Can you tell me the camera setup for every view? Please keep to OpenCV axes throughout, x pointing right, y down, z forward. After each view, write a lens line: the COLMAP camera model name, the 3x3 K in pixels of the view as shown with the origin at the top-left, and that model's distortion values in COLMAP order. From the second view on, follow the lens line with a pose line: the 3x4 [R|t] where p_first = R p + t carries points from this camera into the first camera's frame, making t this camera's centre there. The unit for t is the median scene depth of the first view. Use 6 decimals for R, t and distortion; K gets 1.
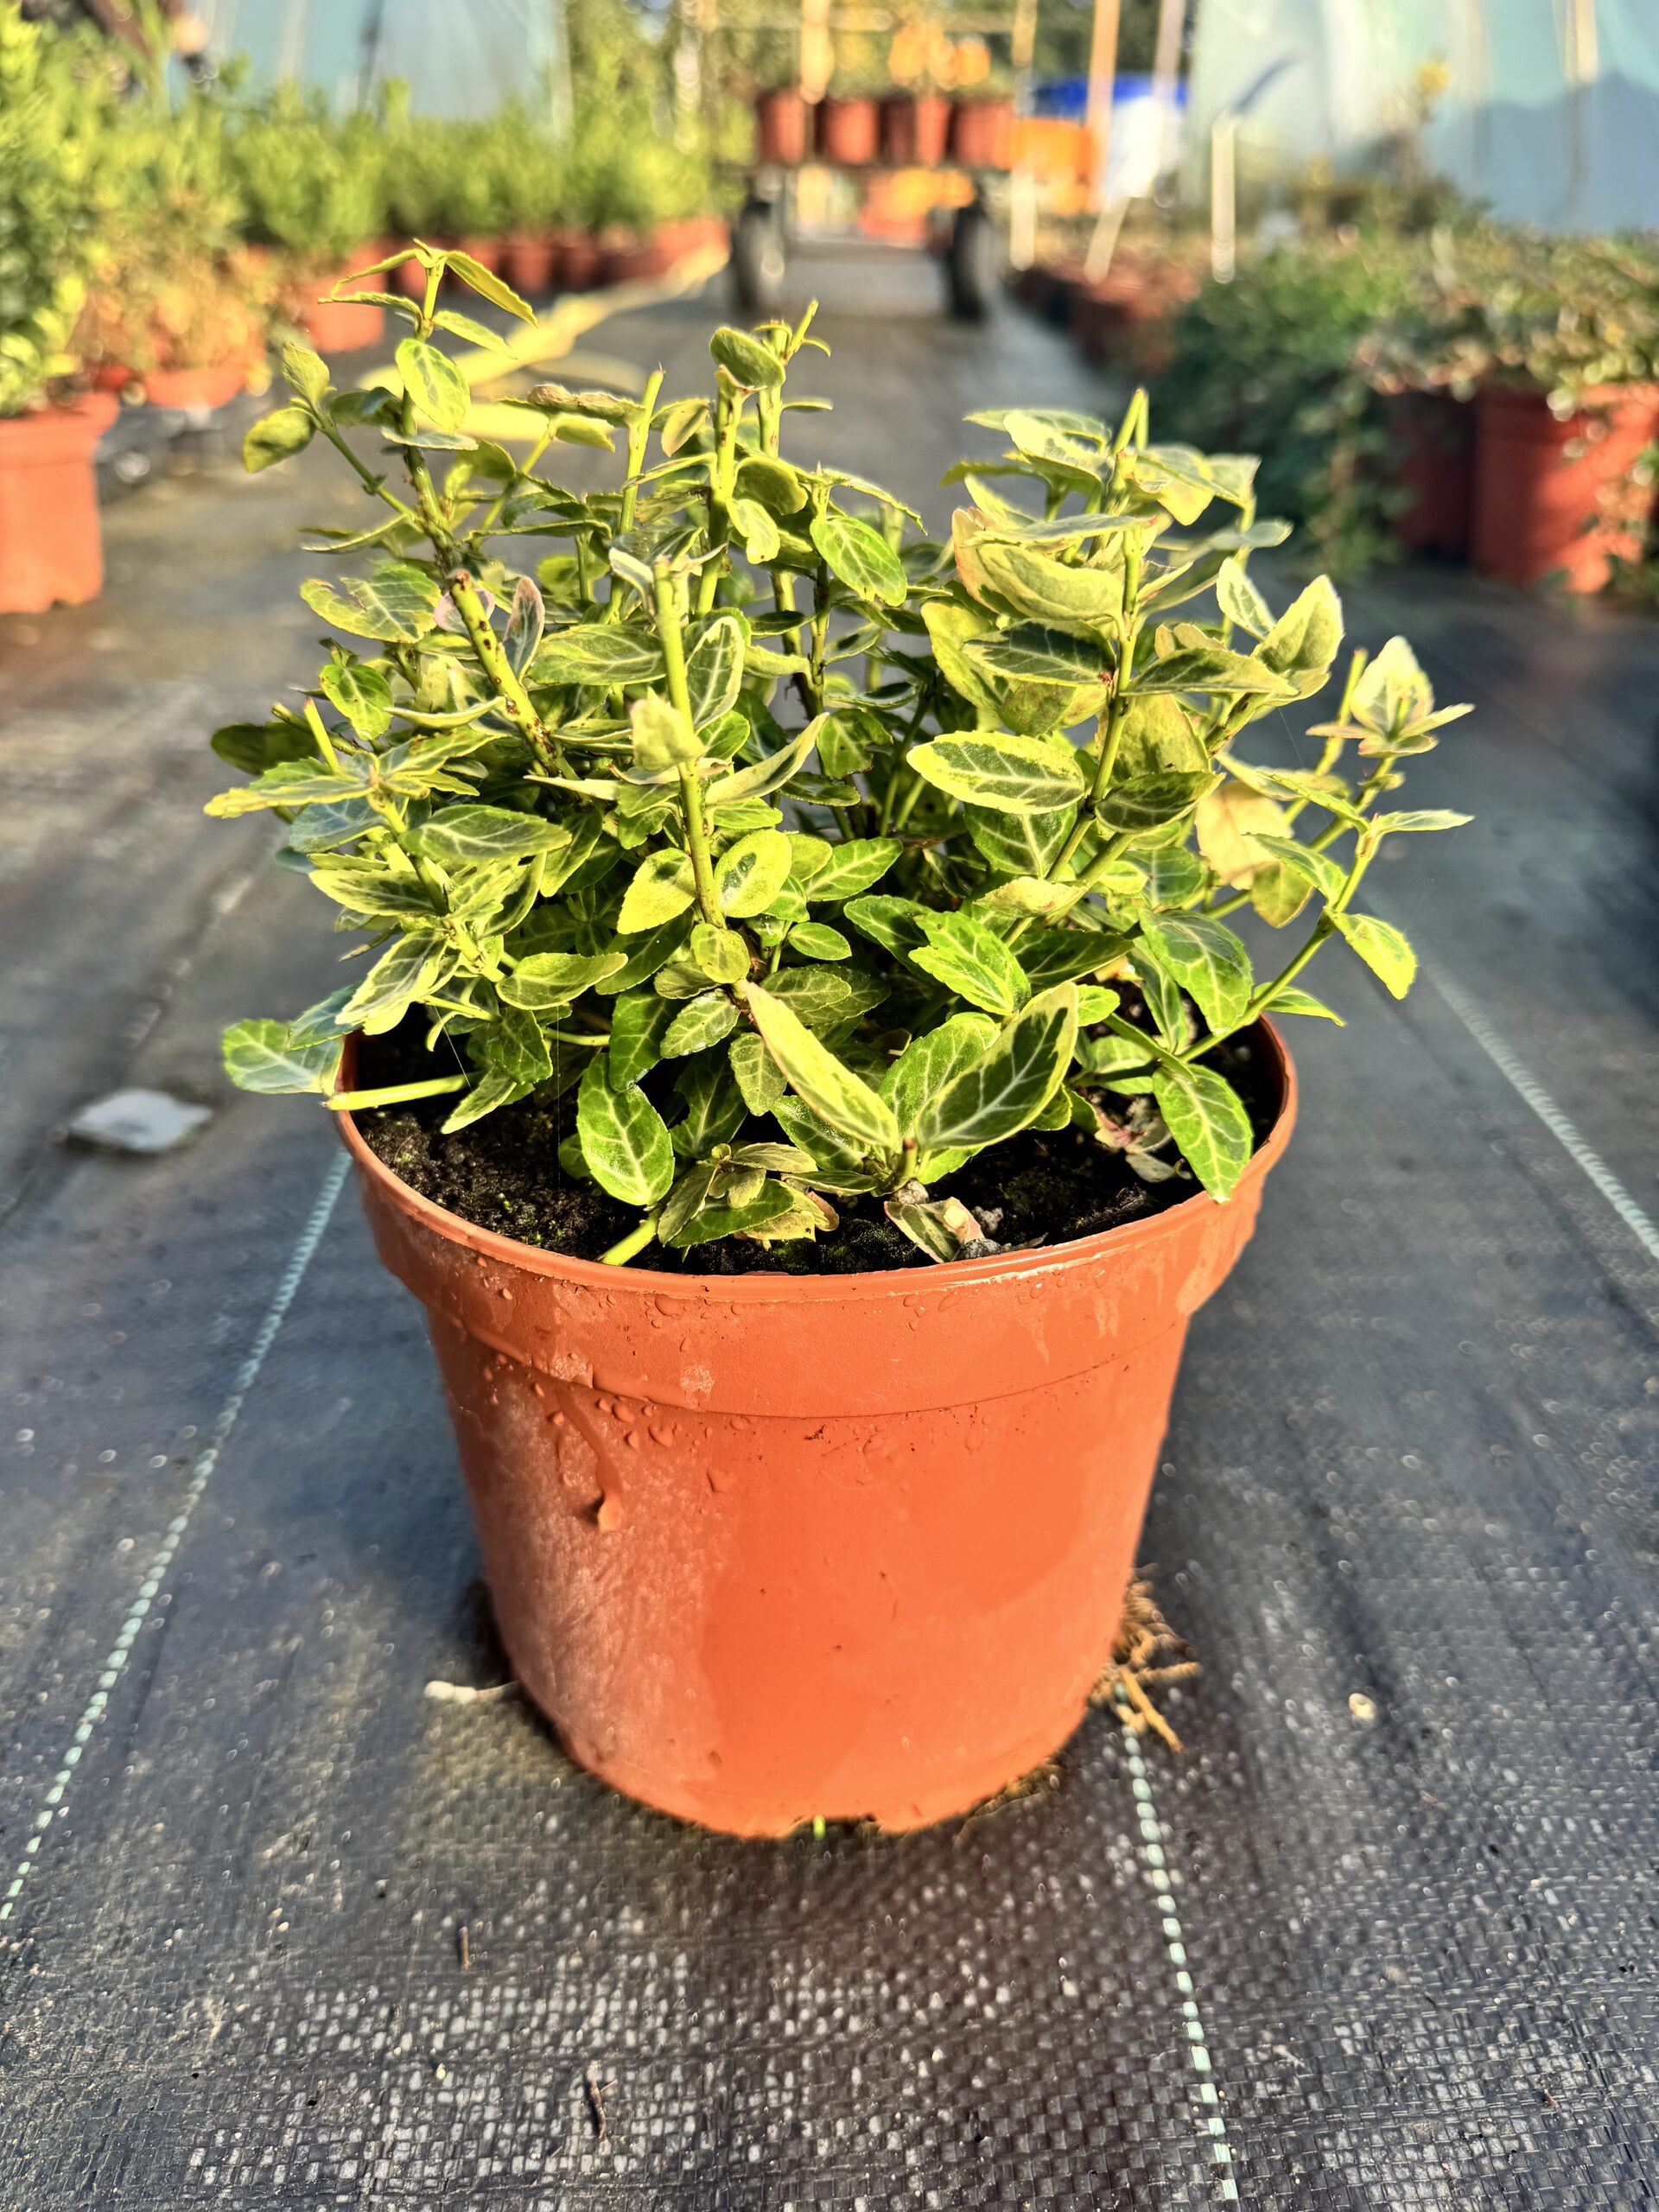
lens RADIAL K [[1556.1, 0, 829.5], [0, 1556.1, 1038.5], [0, 0, 1]] dist [0.041539, -0.046026]
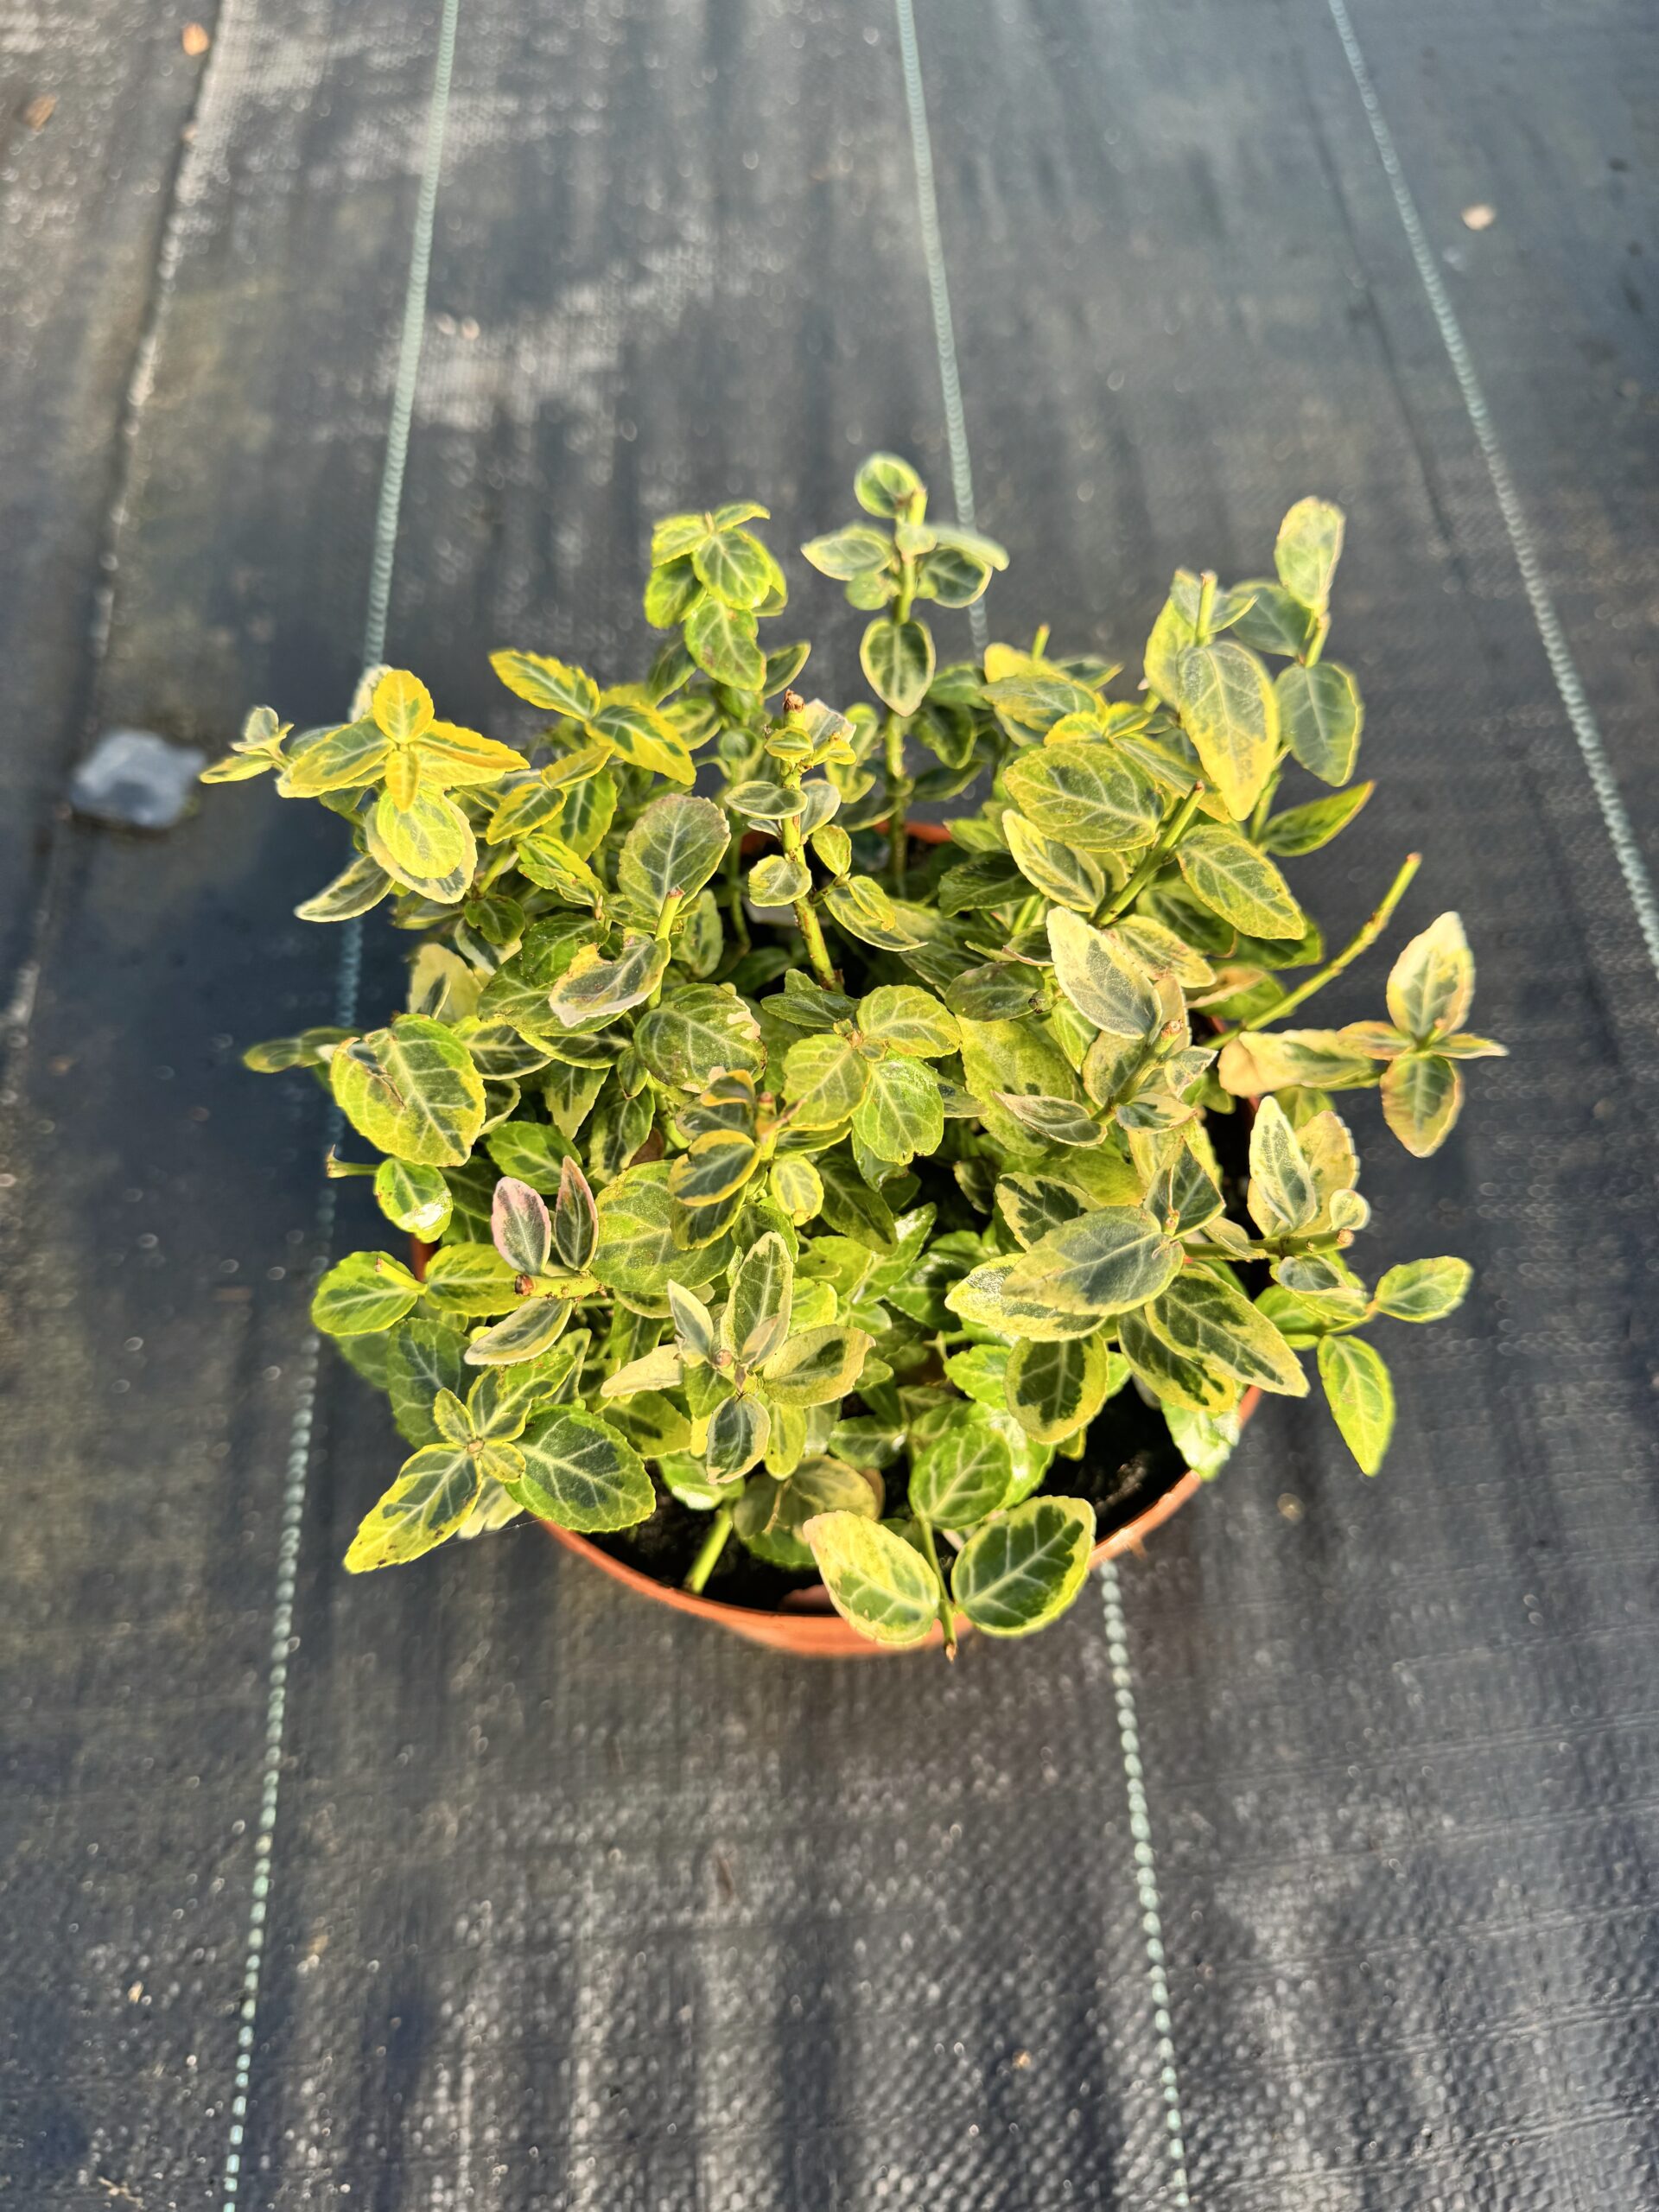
lens RADIAL K [[1573.6, 0, 838.5], [0, 1573.6, 1108.1], [0, 0, 1]] dist [0.000572, -0.013717]
pose [[0.999431, -0.033527, -0.003652, -0.012735], [0.030469, 0.851217, 0.523928, -0.680164], [-0.014457, -0.523741, 0.851755, 0.117300]]
